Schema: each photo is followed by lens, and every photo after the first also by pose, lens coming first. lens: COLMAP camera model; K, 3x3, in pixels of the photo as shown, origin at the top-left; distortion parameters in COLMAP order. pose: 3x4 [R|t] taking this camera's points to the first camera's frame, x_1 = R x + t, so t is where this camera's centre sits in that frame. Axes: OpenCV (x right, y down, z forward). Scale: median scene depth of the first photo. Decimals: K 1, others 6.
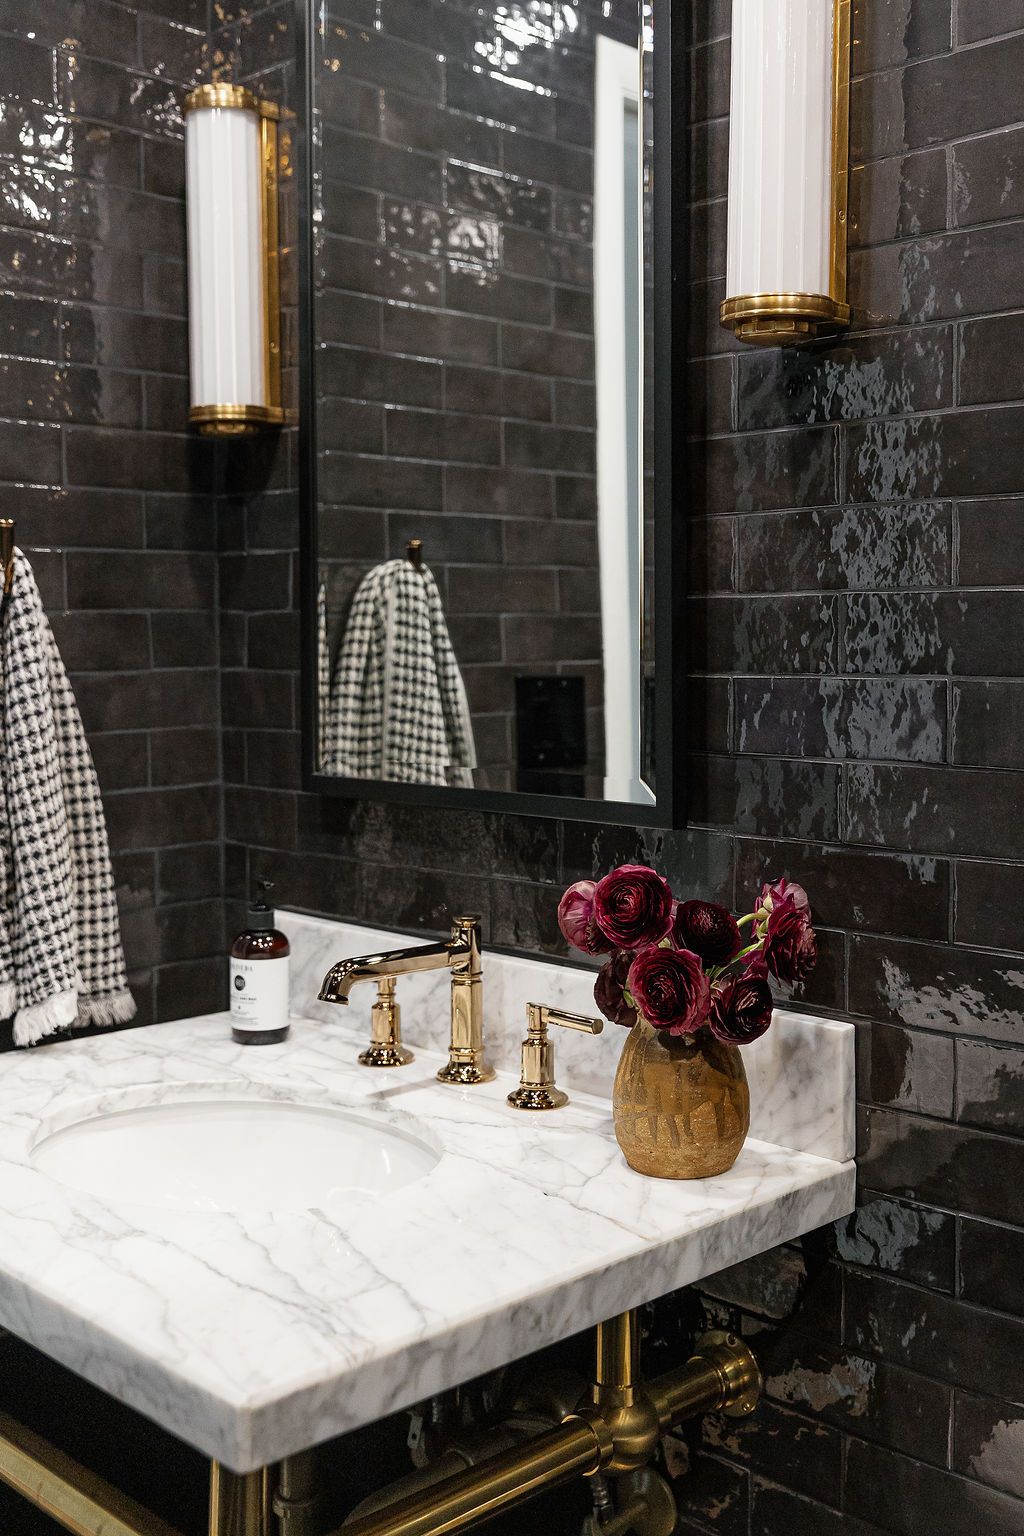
lens RADIAL K [[1651.3, 0, 565.5], [0, 1651.3, 706.7], [0, 0, 1]] dist [0.005437, -0.012656]
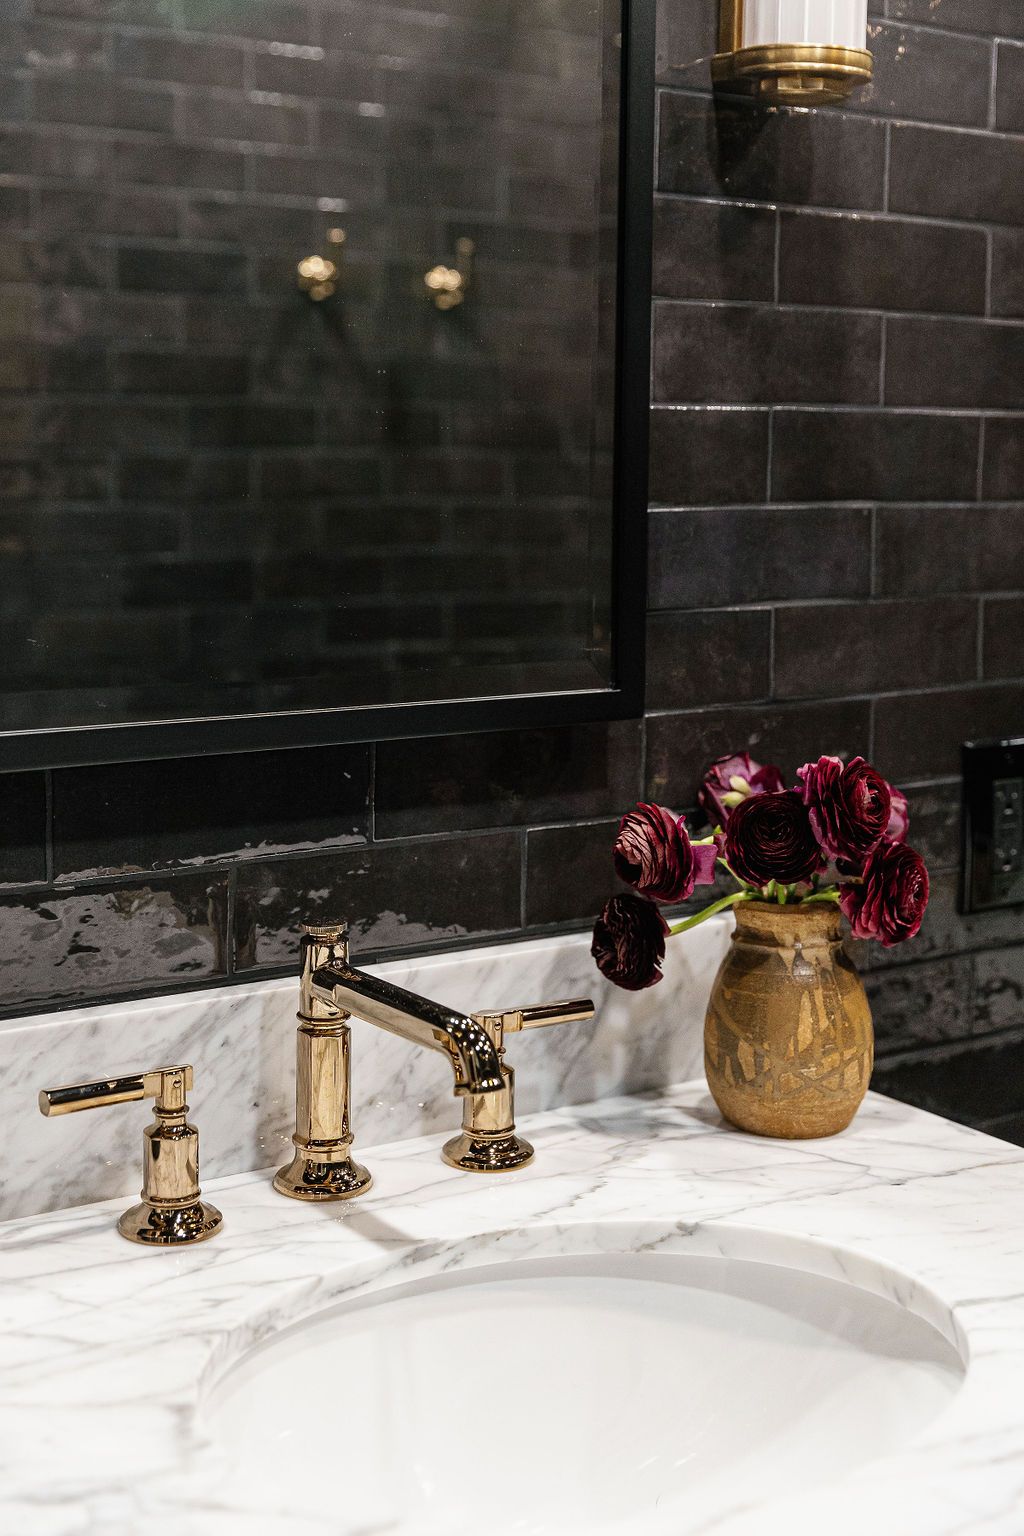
lens RADIAL K [[2094.7, 0, 507.4], [0, 2094.7, 625.2], [0, 0, 1]] dist [-0.008920, -0.020866]
pose [[0.199994, -0.083876, 0.976200, -0.739591], [0.030396, 0.996381, 0.079383, -0.037607], [-0.979326, 0.013797, 0.201820, 0.733978]]
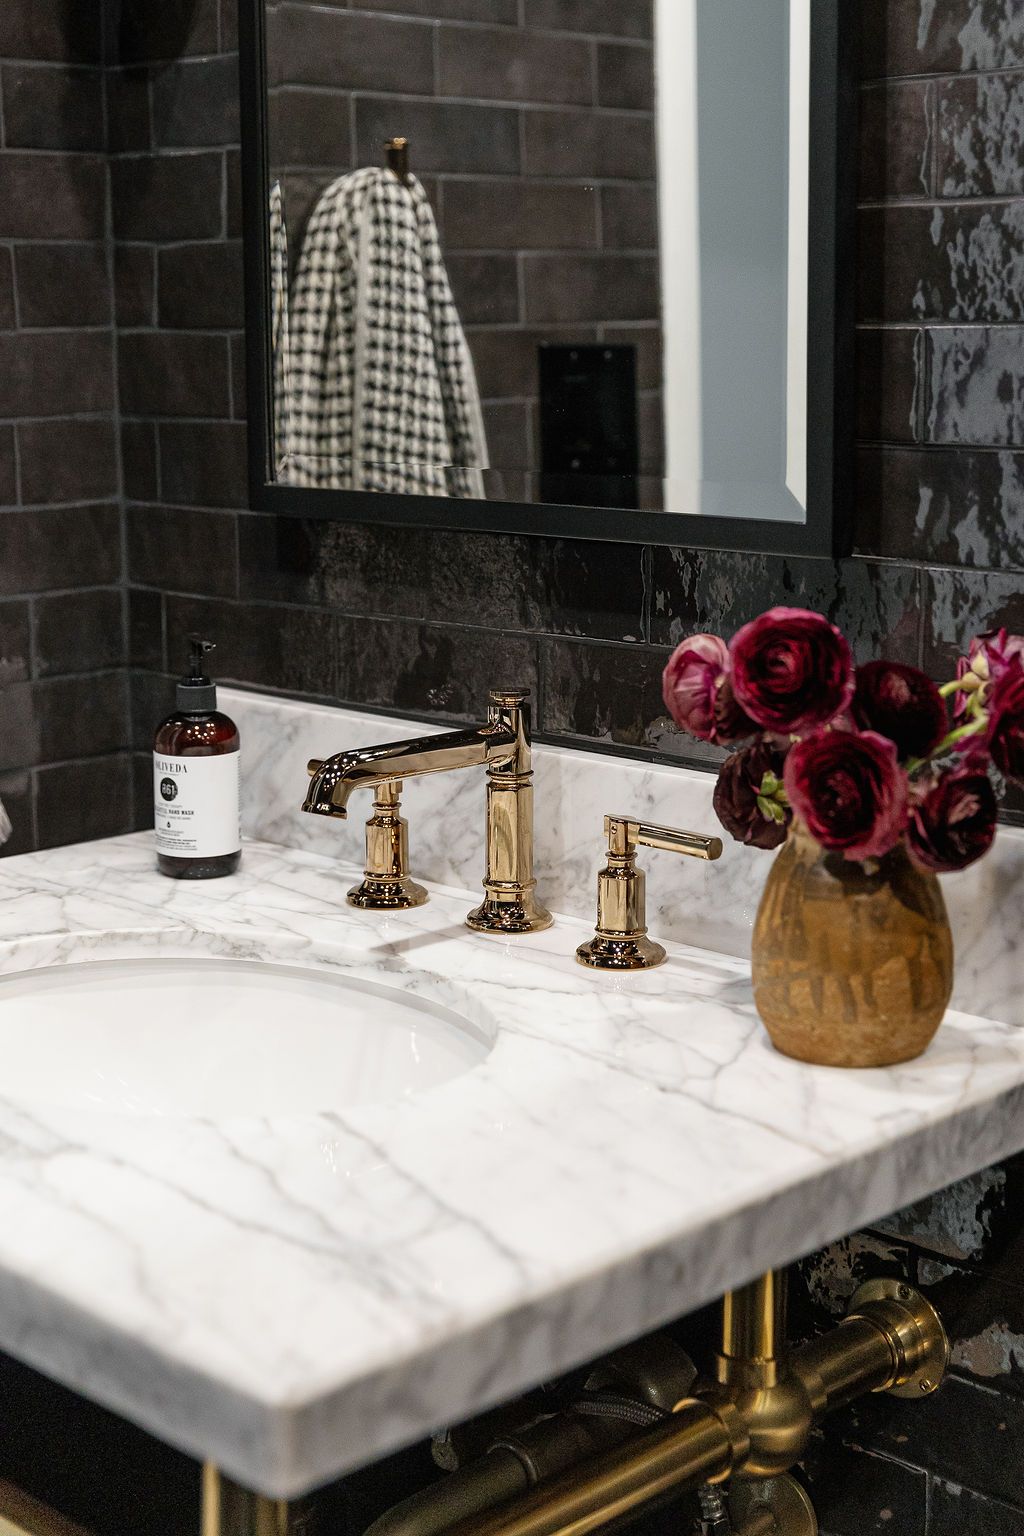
lens RADIAL K [[2314.4, 0, 529.5], [0, 2314.4, 664.7], [0, 0, 1]] dist [0.004373, -0.050772]
pose [[0.999979, -0.003848, 0.005161, -0.053241], [0.003270, 0.994181, 0.107671, 0.013375], [-0.005545, -0.107652, 0.994173, 0.052799]]
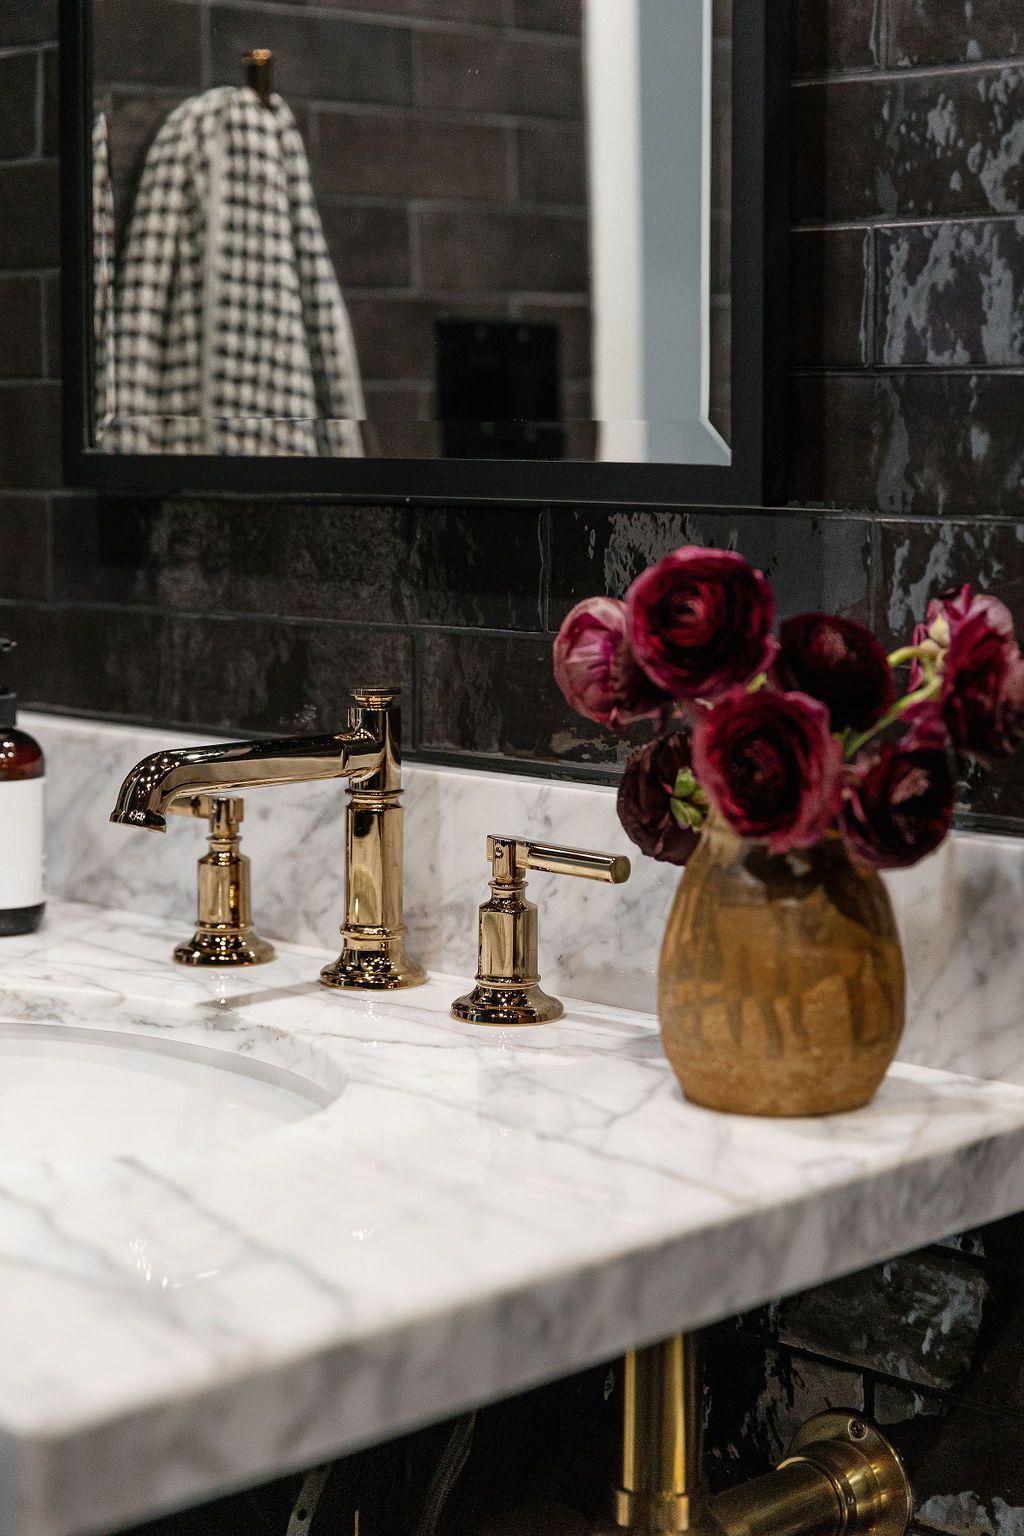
lens RADIAL K [[2935.0, 0, 532.0], [0, 2935.0, 669.4], [0, 0, 1]] dist [-0.009713, -0.148447]
pose [[0.999707, 0.002434, 0.024075, -0.029249], [-0.003591, 0.998834, 0.048135, 0.069300], [-0.023930, -0.048207, 0.998551, 0.024202]]
